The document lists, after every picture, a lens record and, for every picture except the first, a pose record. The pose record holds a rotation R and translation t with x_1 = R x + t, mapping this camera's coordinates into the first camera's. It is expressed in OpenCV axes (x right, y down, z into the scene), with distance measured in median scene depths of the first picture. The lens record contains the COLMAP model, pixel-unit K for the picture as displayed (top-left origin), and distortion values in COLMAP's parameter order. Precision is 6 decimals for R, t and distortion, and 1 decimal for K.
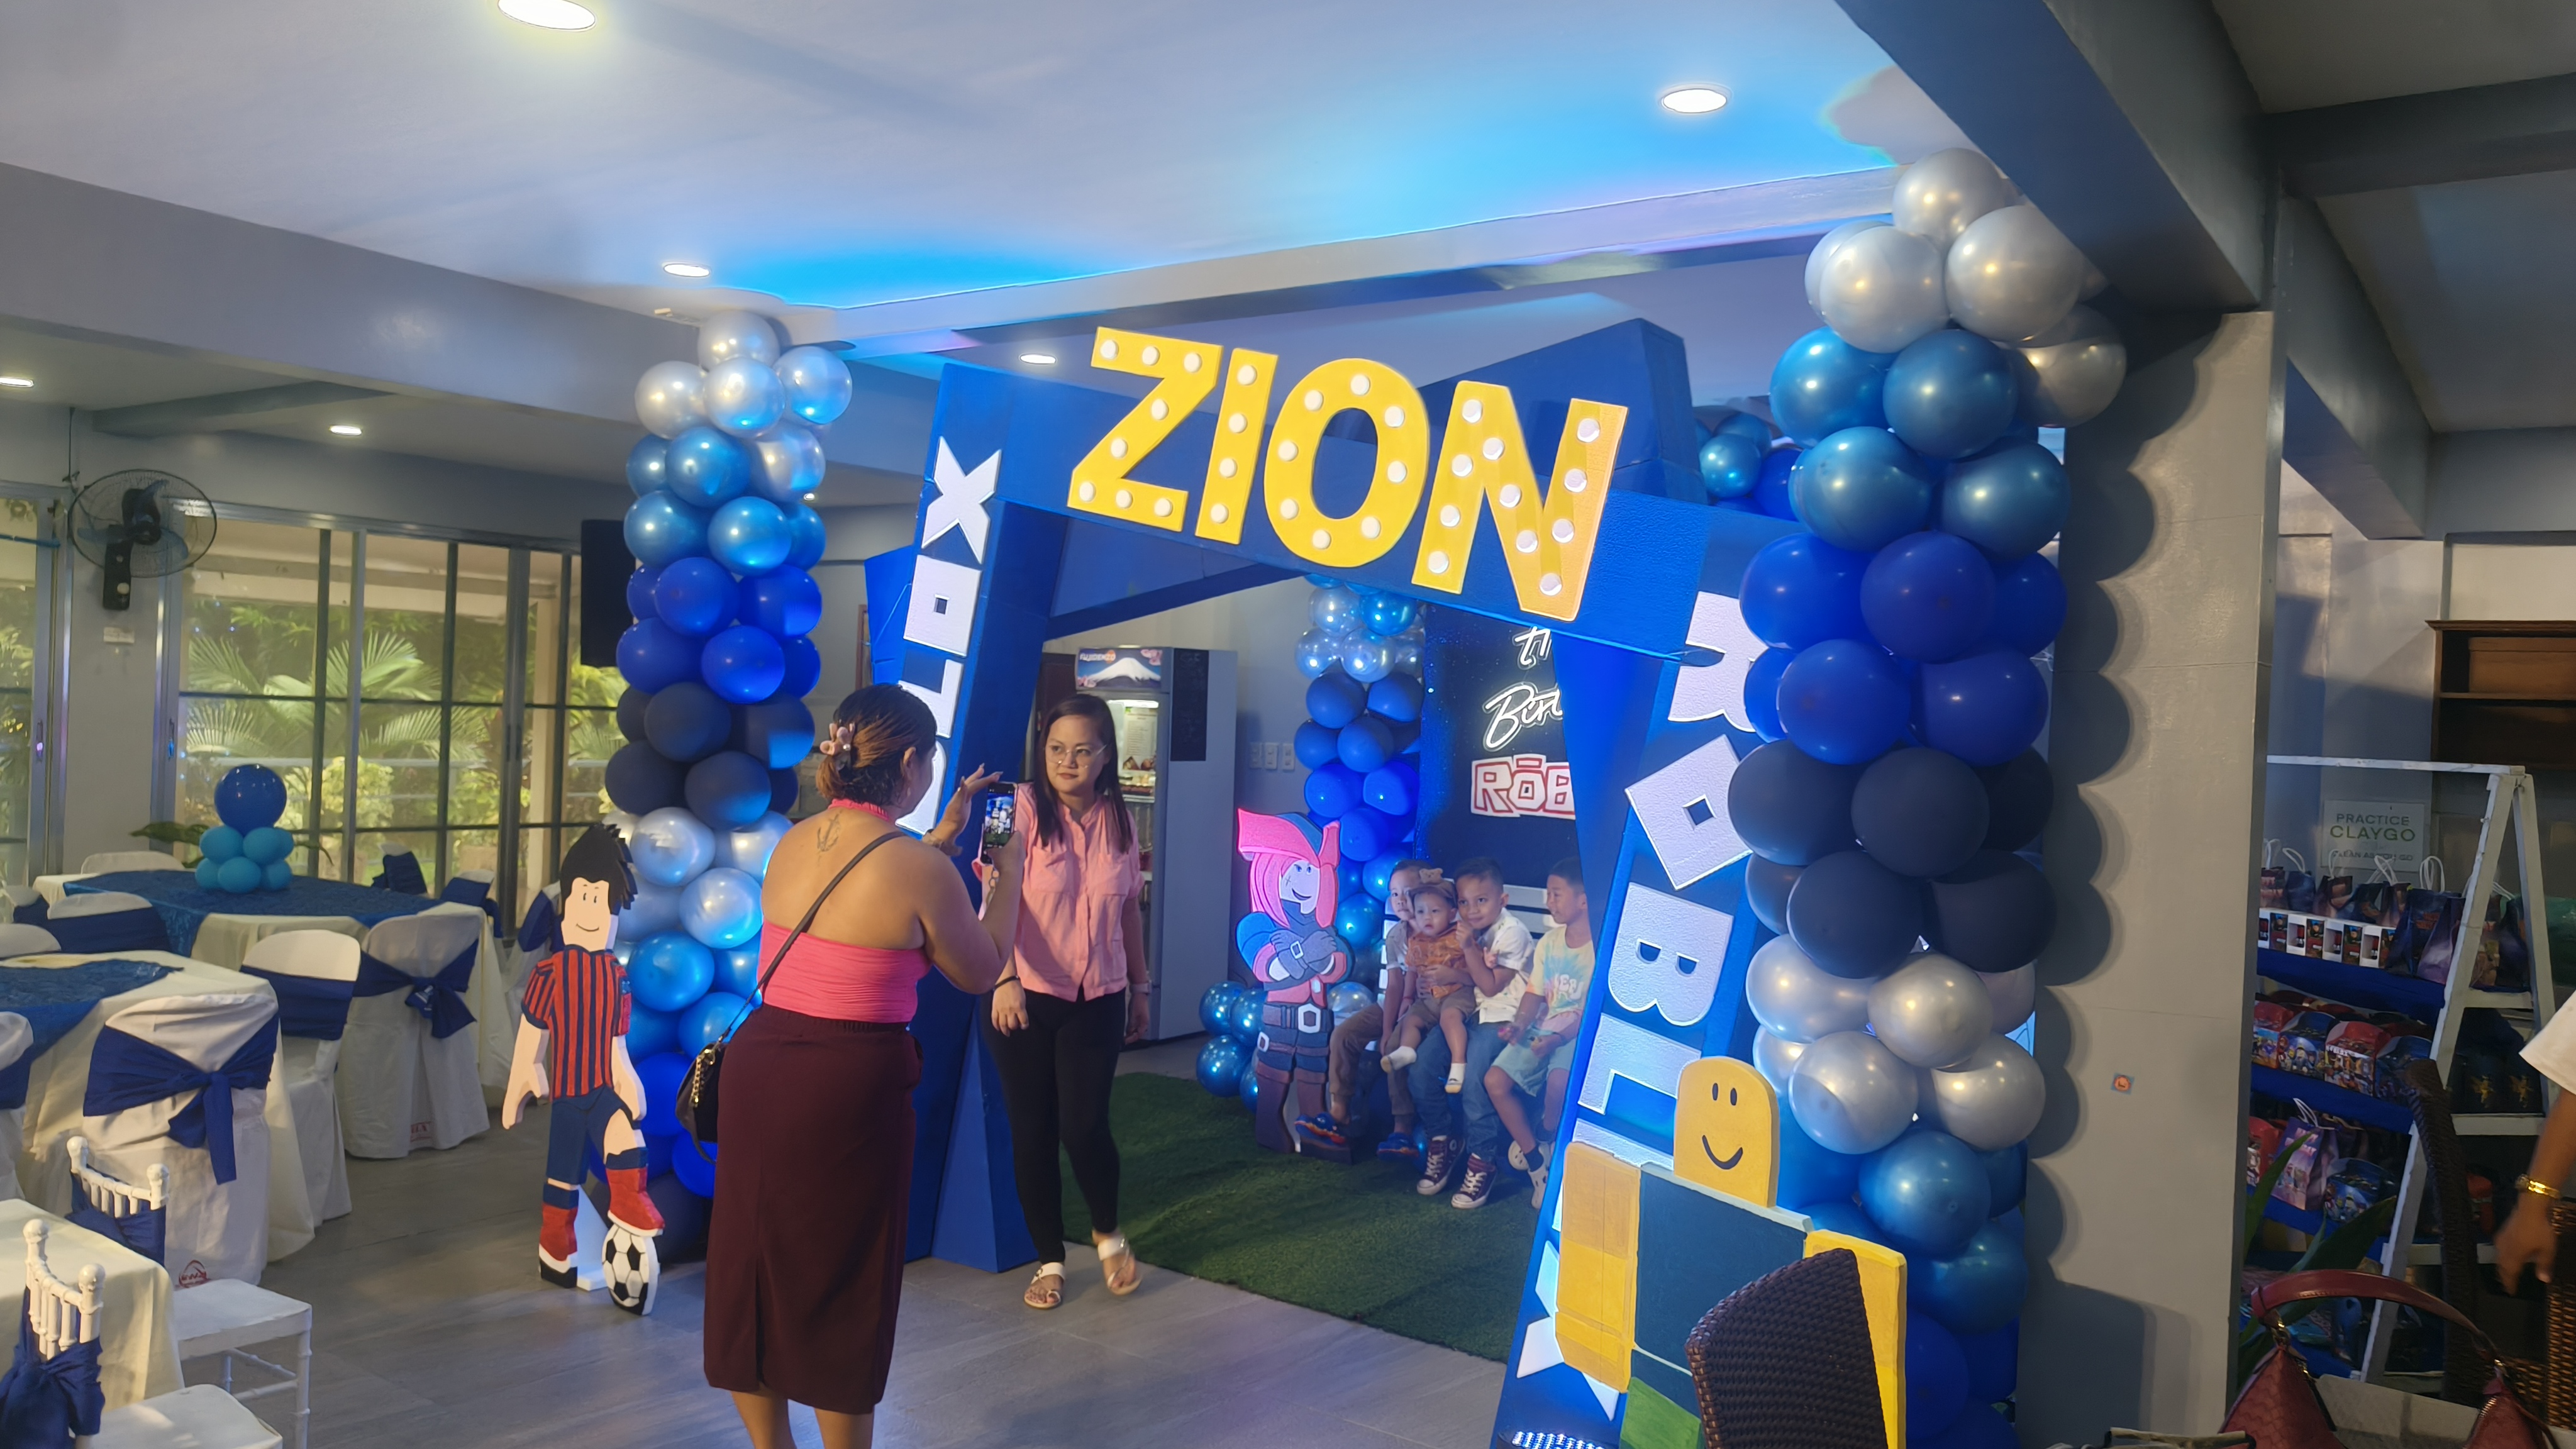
lens RADIAL K [[1845.2, 0, 1321.2], [0, 1845.2, 716.6], [0, 0, 1]] dist [0.005295, -0.005300]
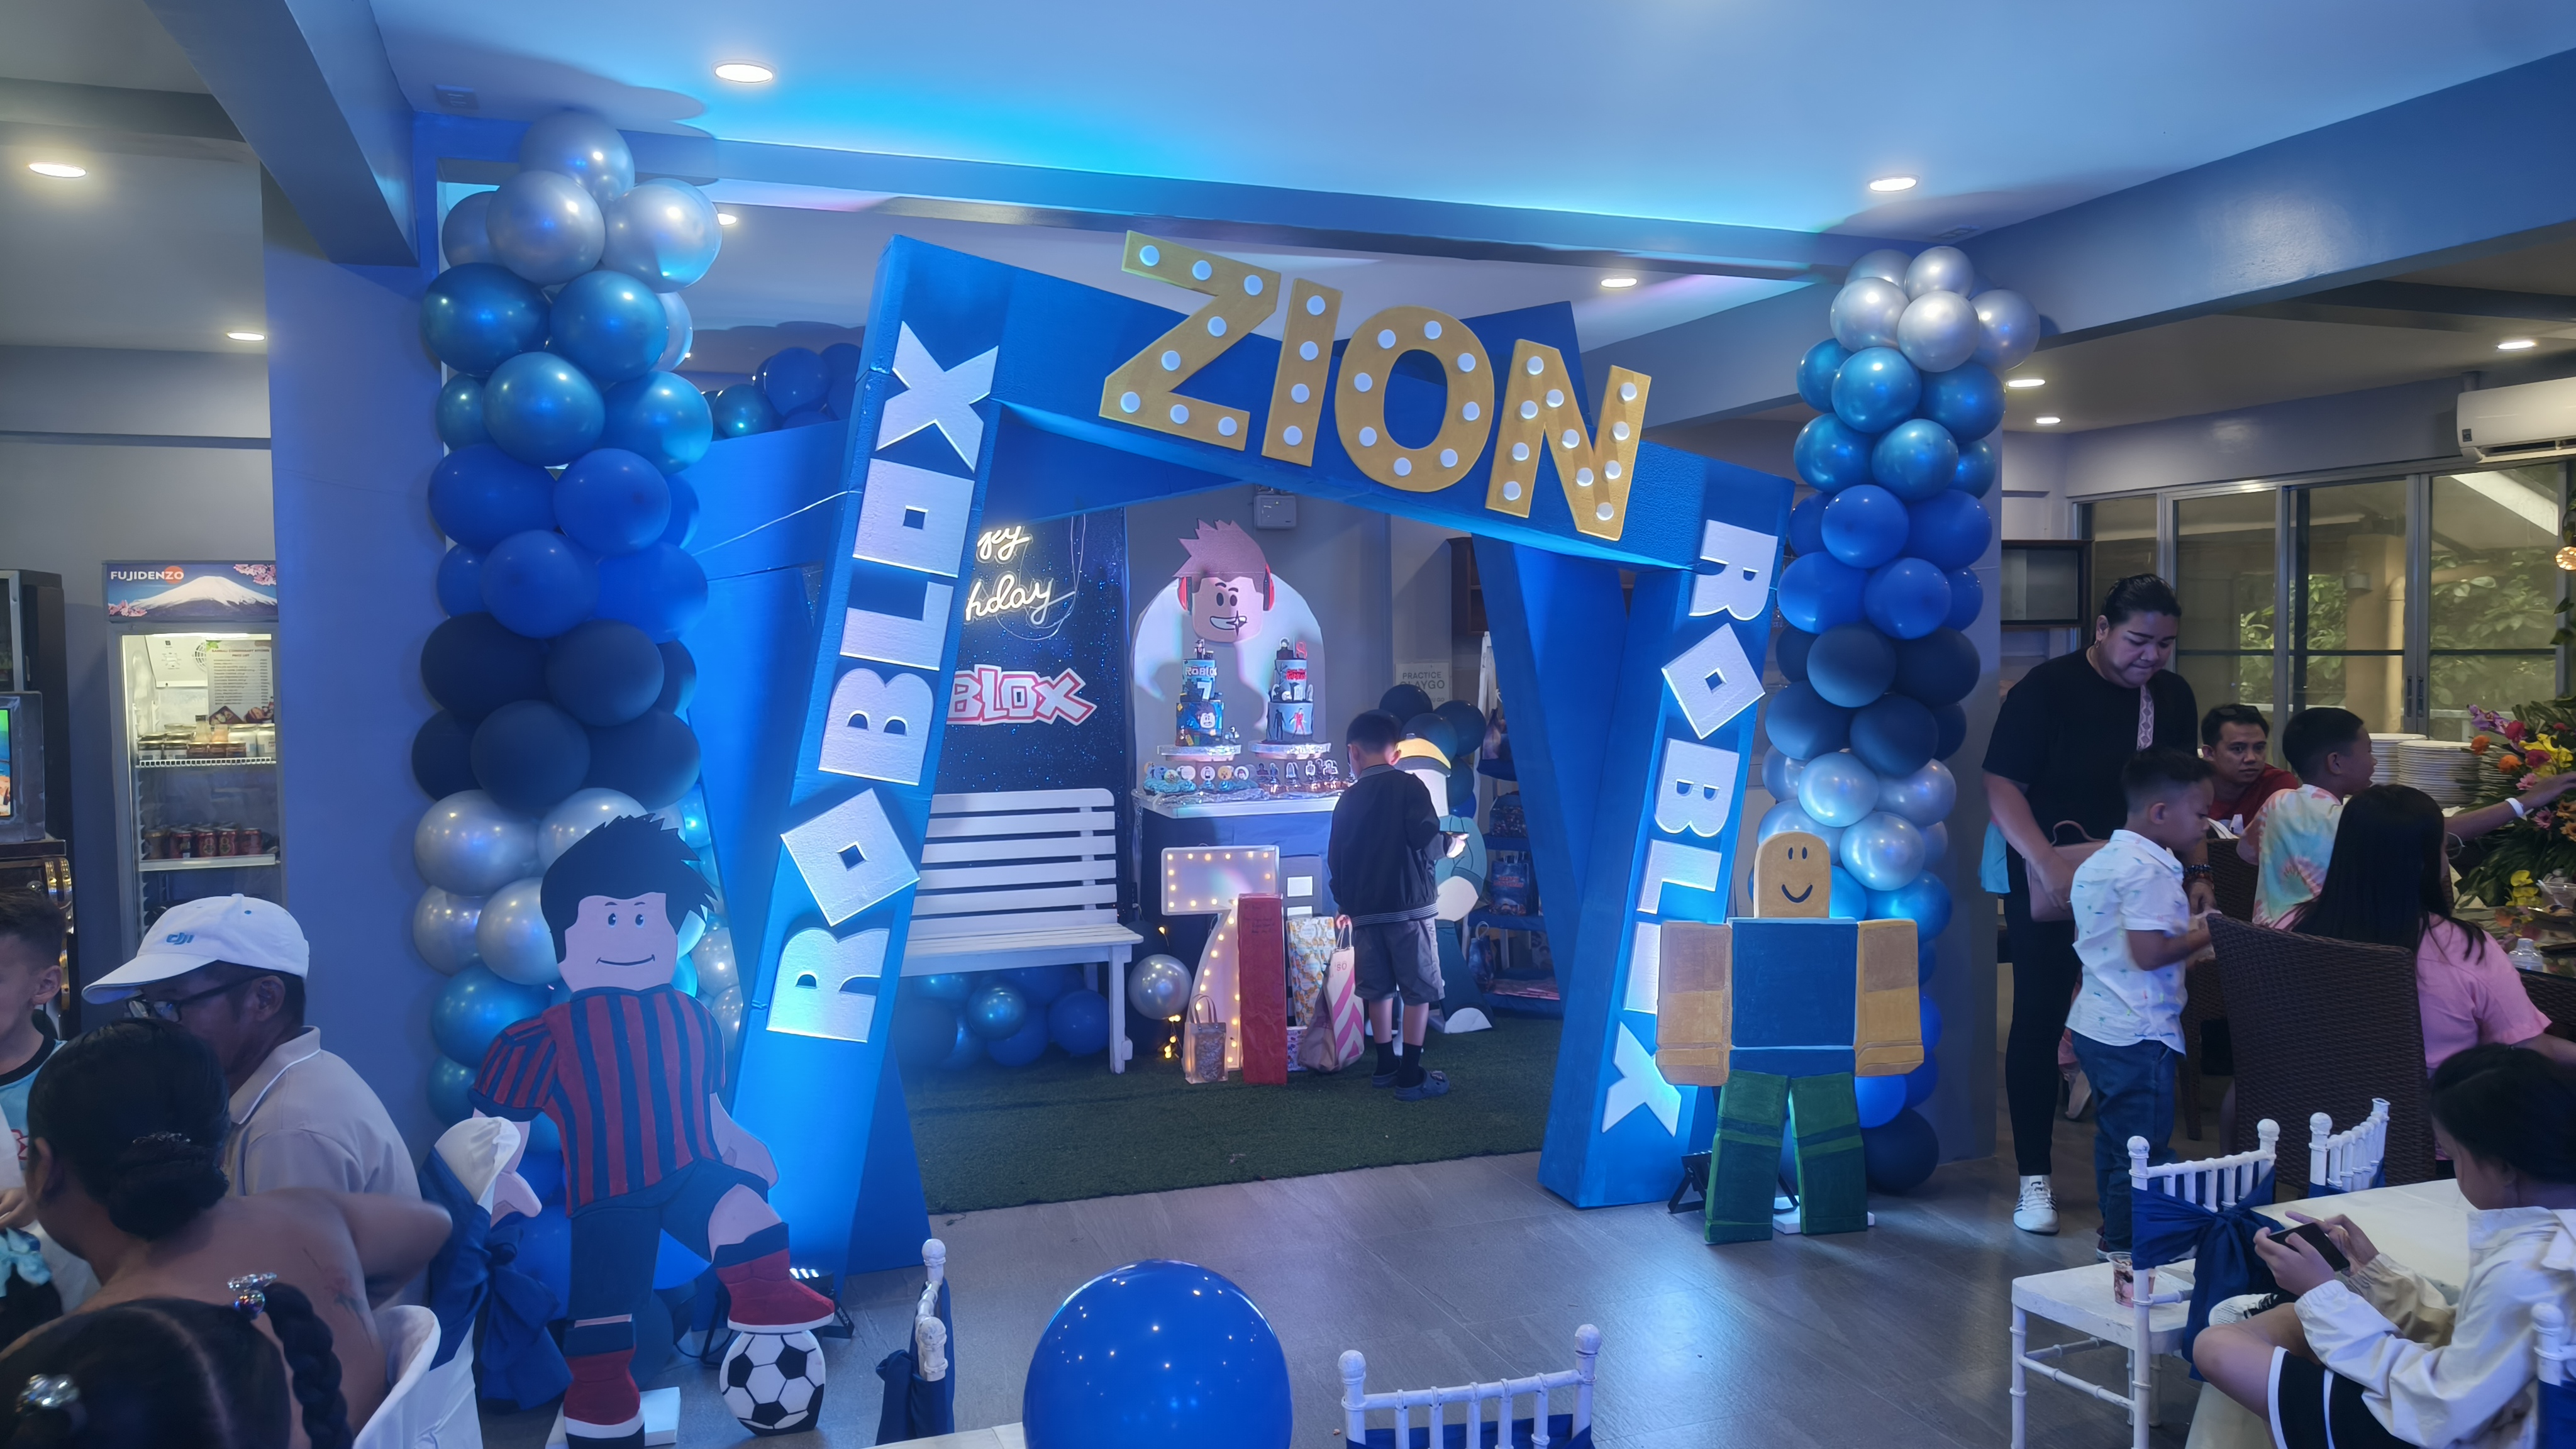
lens RADIAL K [[1821.6, 0, 1288.0], [0, 1821.6, 724.5], [0, 0, 1]] dist [-0.004400, -0.007479]
pose [[0.559375, -0.084901, 0.824556, -0.907847], [0.034652, 0.996266, 0.079074, -0.028579], [-0.828190, -0.015660, 0.560228, 0.415417]]
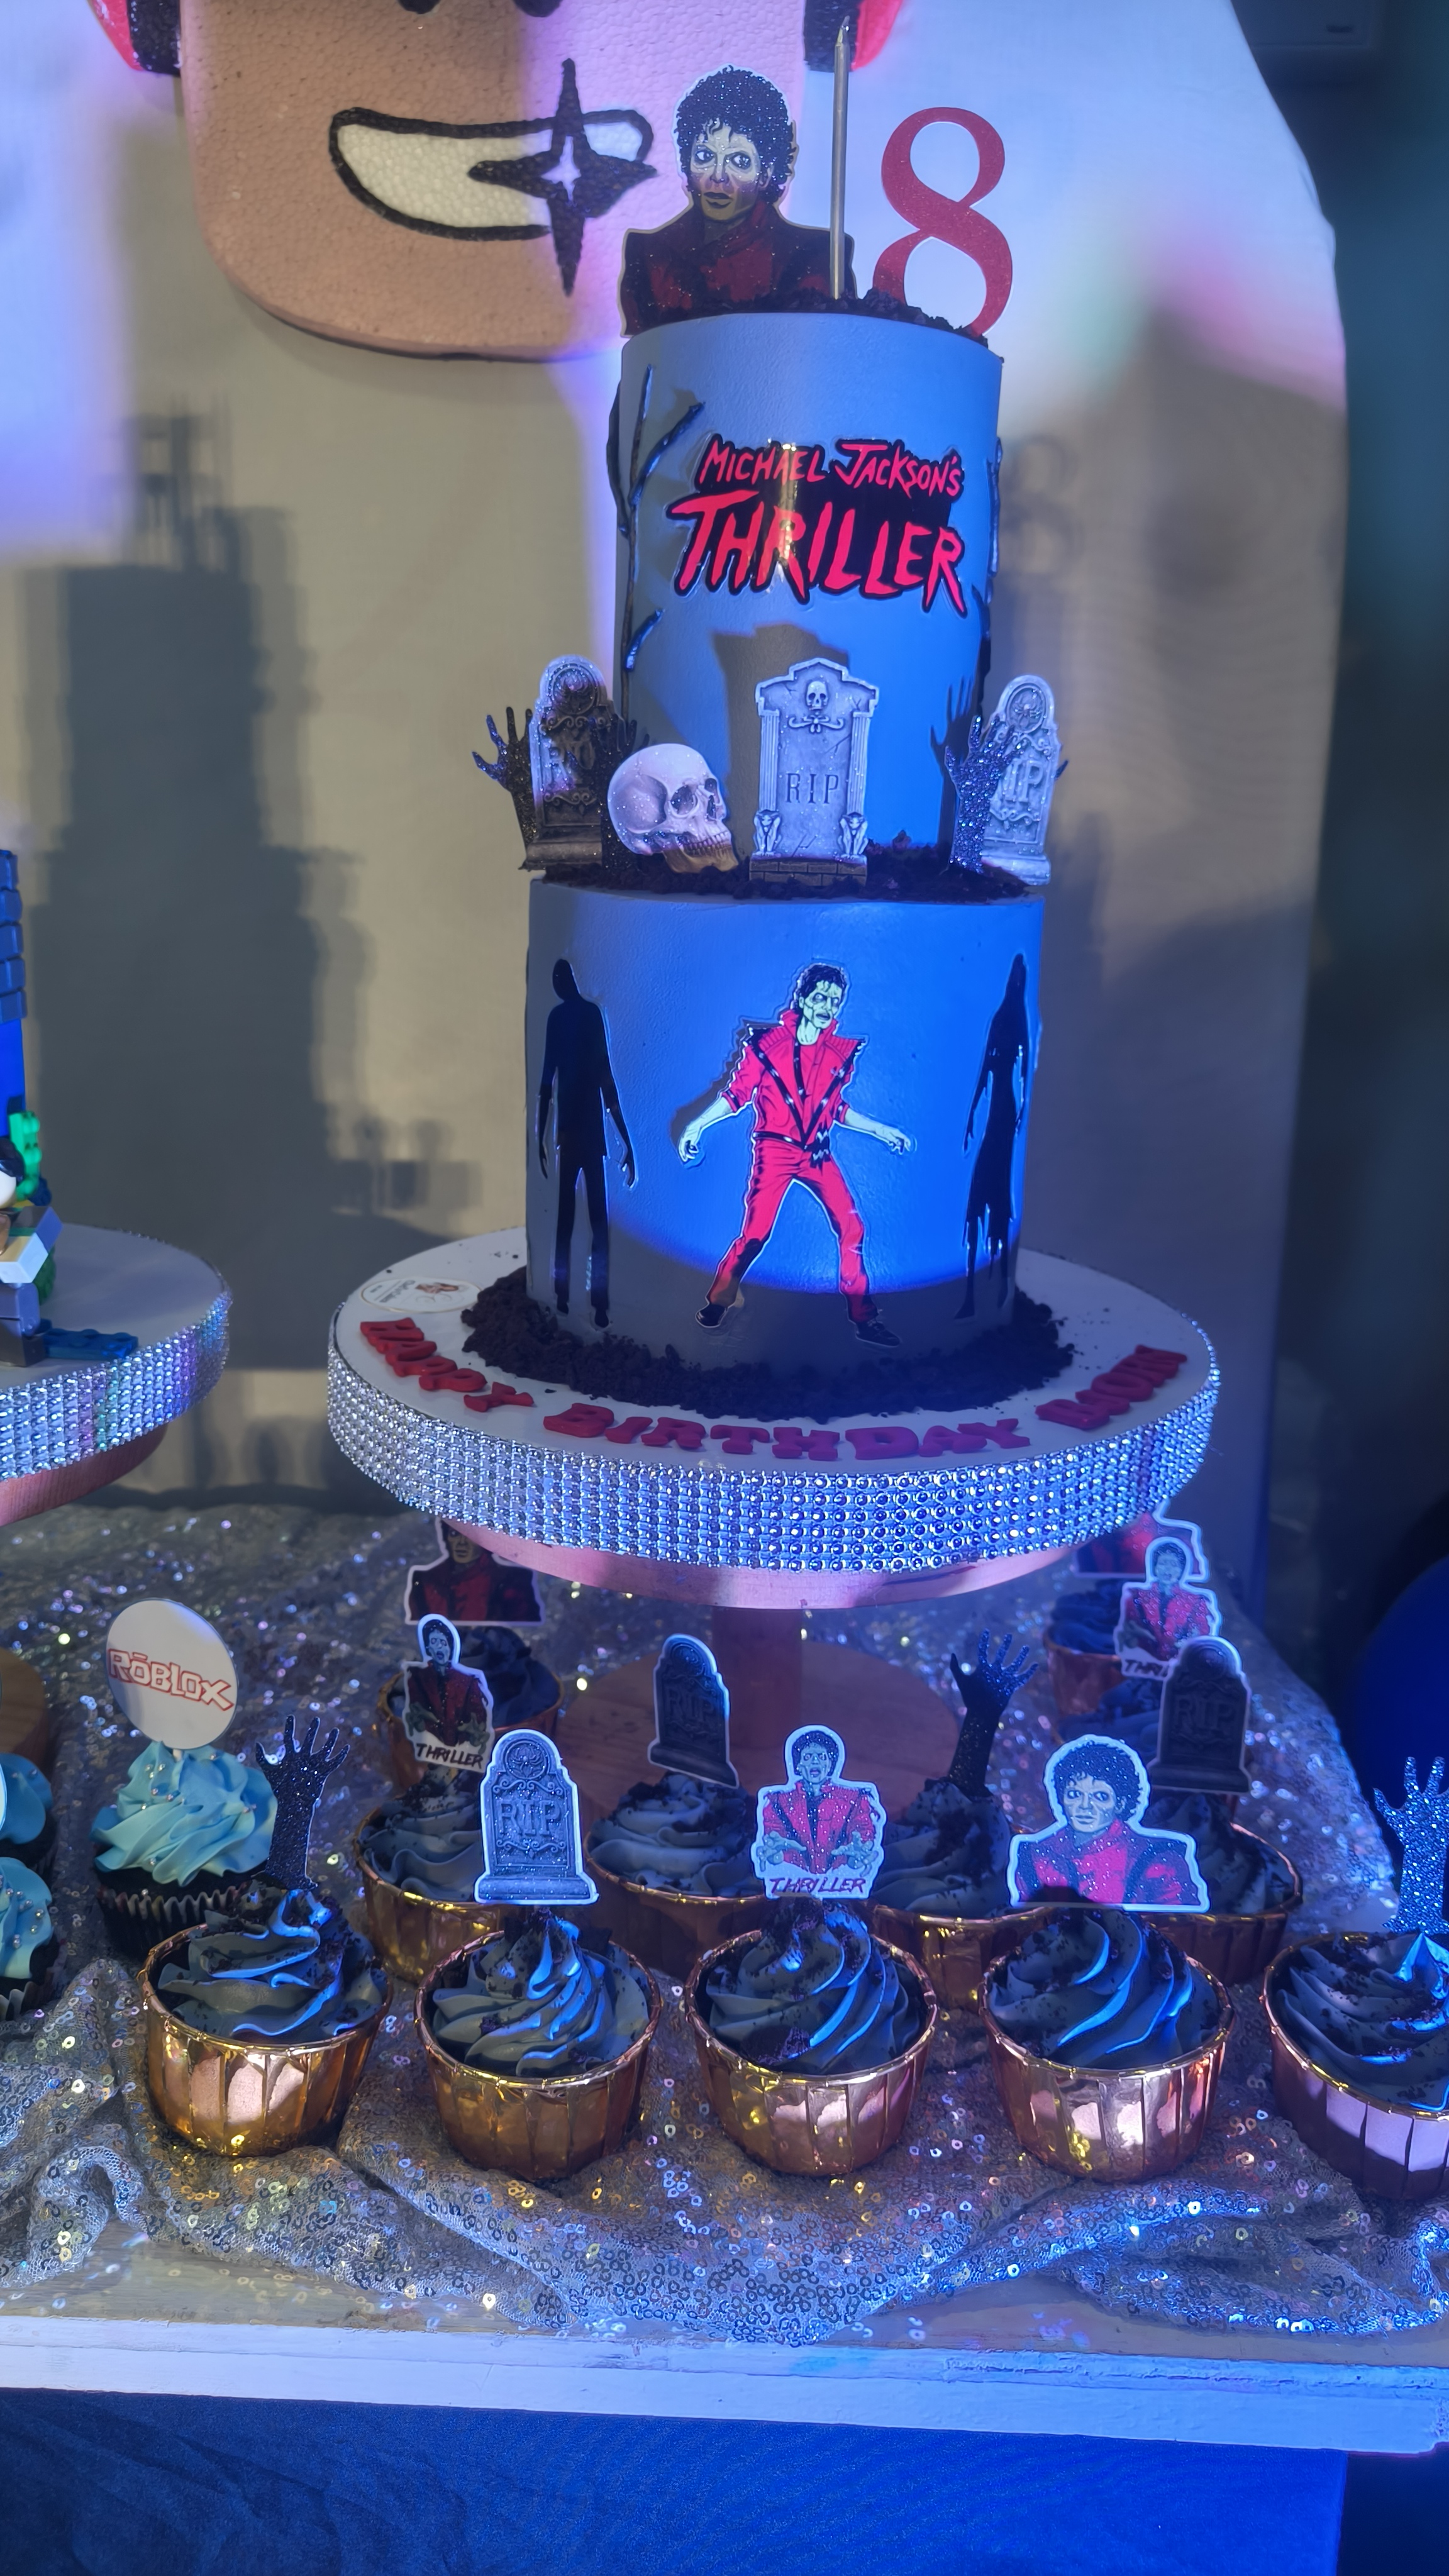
lens RADIAL K [[1845.2, 0, 724.5], [0, 1845.2, 1288.0], [0, 0, 1]] dist [0.005295, -0.005300]
pose [[0.842081, -0.162722, 0.514219, 0.305683], [0.026637, 0.964787, 0.261682, 0.068855], [-0.538693, -0.206660, 0.816763, 1.172738]]
